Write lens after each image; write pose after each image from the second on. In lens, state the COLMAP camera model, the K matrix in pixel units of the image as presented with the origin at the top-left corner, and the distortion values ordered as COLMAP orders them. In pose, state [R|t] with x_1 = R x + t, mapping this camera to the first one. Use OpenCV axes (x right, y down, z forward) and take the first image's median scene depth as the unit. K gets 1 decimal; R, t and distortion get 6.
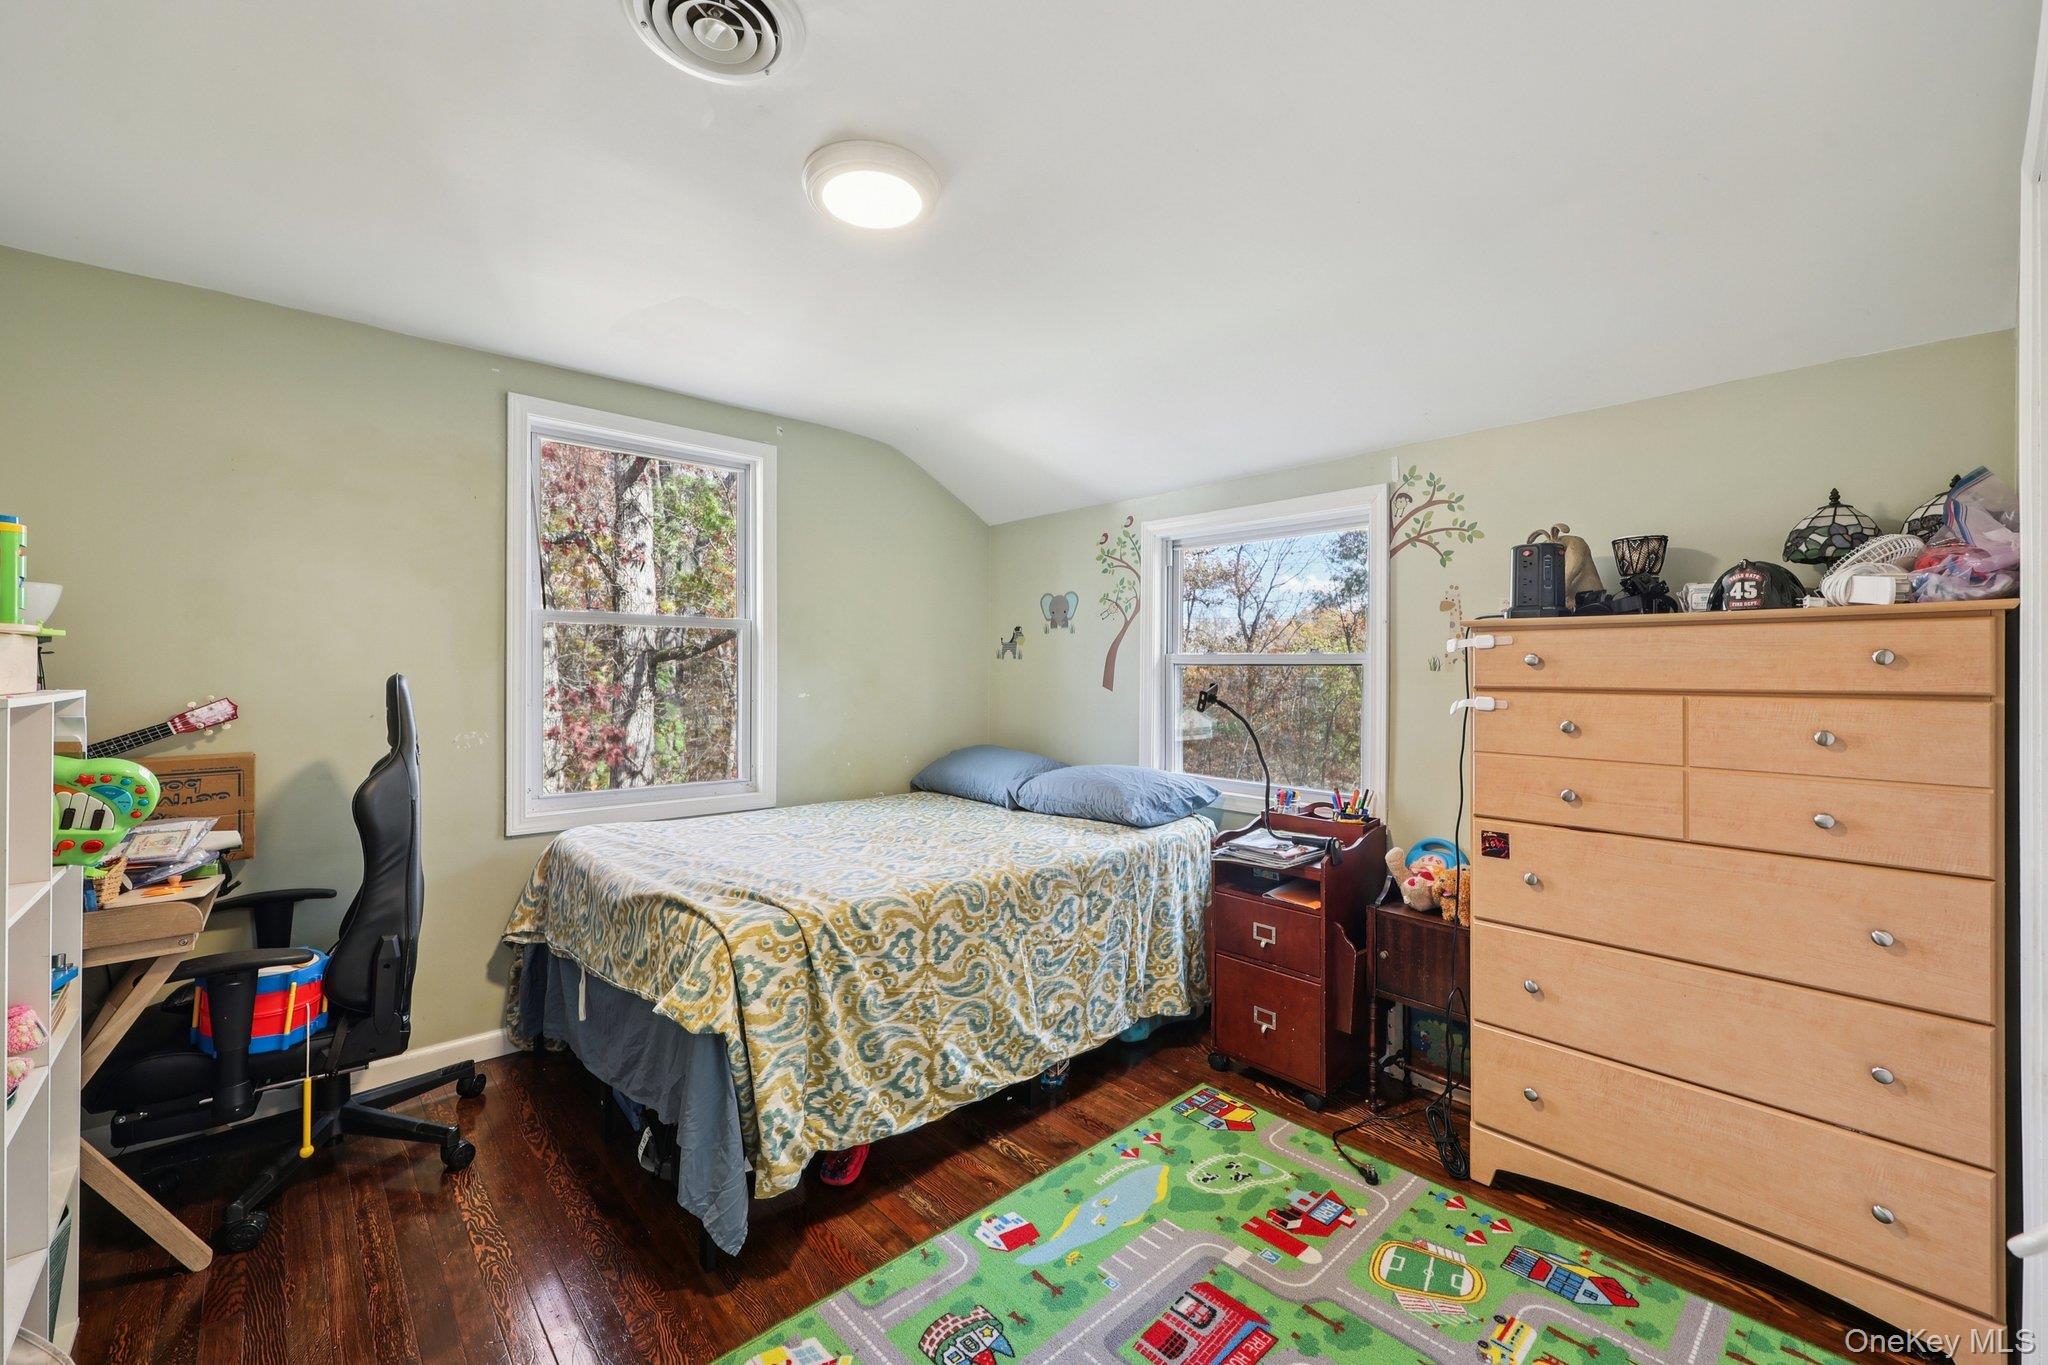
lens RADIAL K [[836.9, 0, 1024.0], [0, 836.9, 682.5], [0, 0, 1]] dist [0.000370, -0.000091]
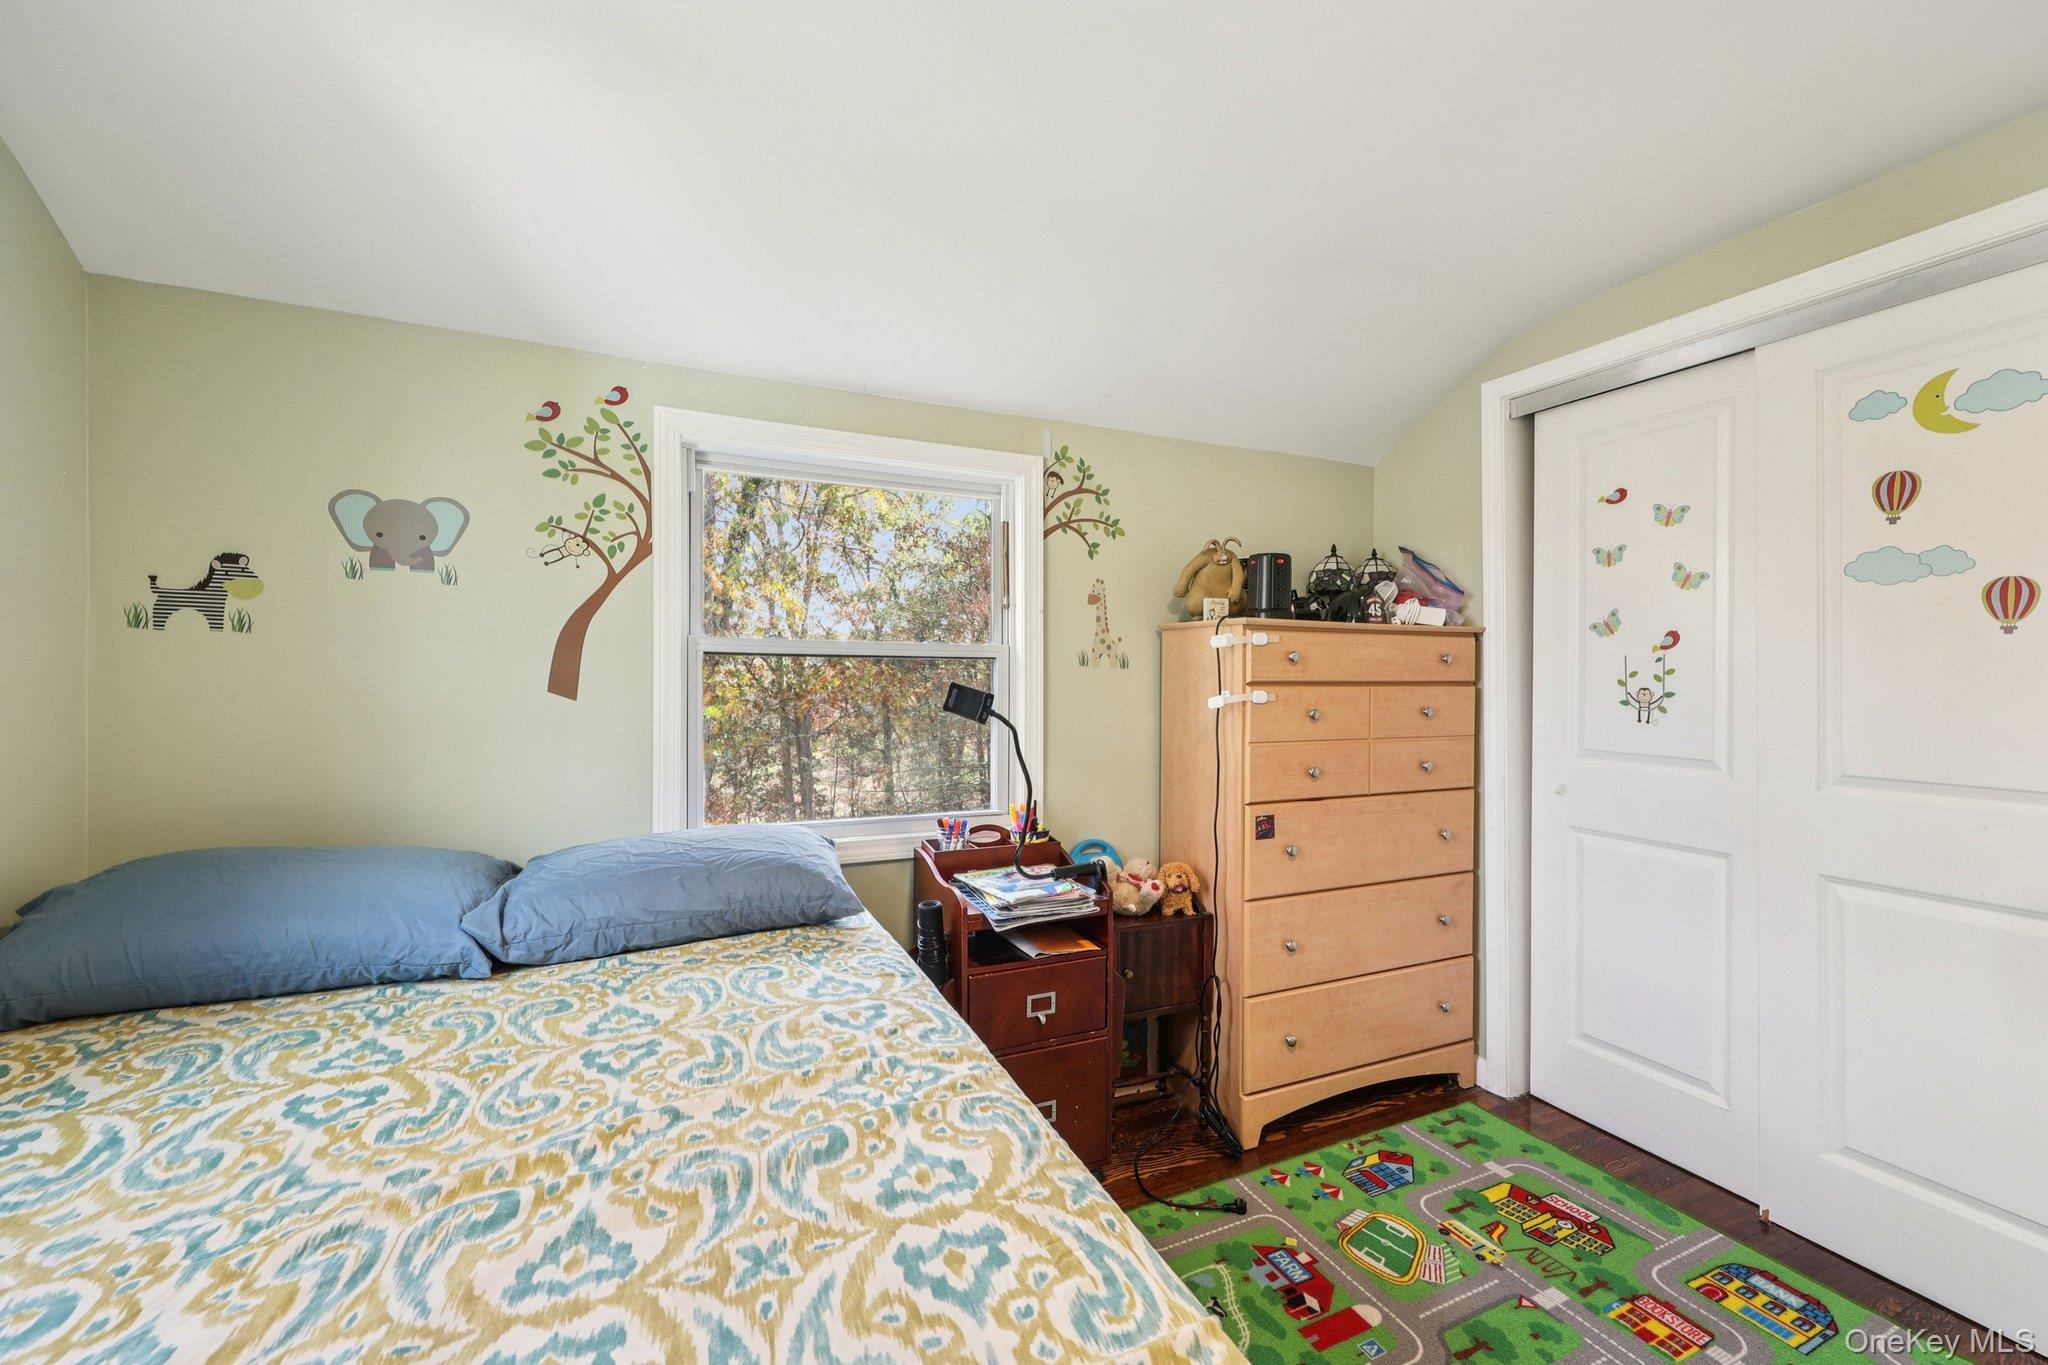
lens RADIAL K [[836.9, 0, 1024.0], [0, 836.9, 682.5], [0, 0, 1]] dist [0.000370, -0.000091]
pose [[0.303488, -0.012430, 0.952754, -0.451512], [0.008012, 0.999913, 0.010493, -0.005569], [-0.952802, 0.004448, 0.303561, 0.783777]]
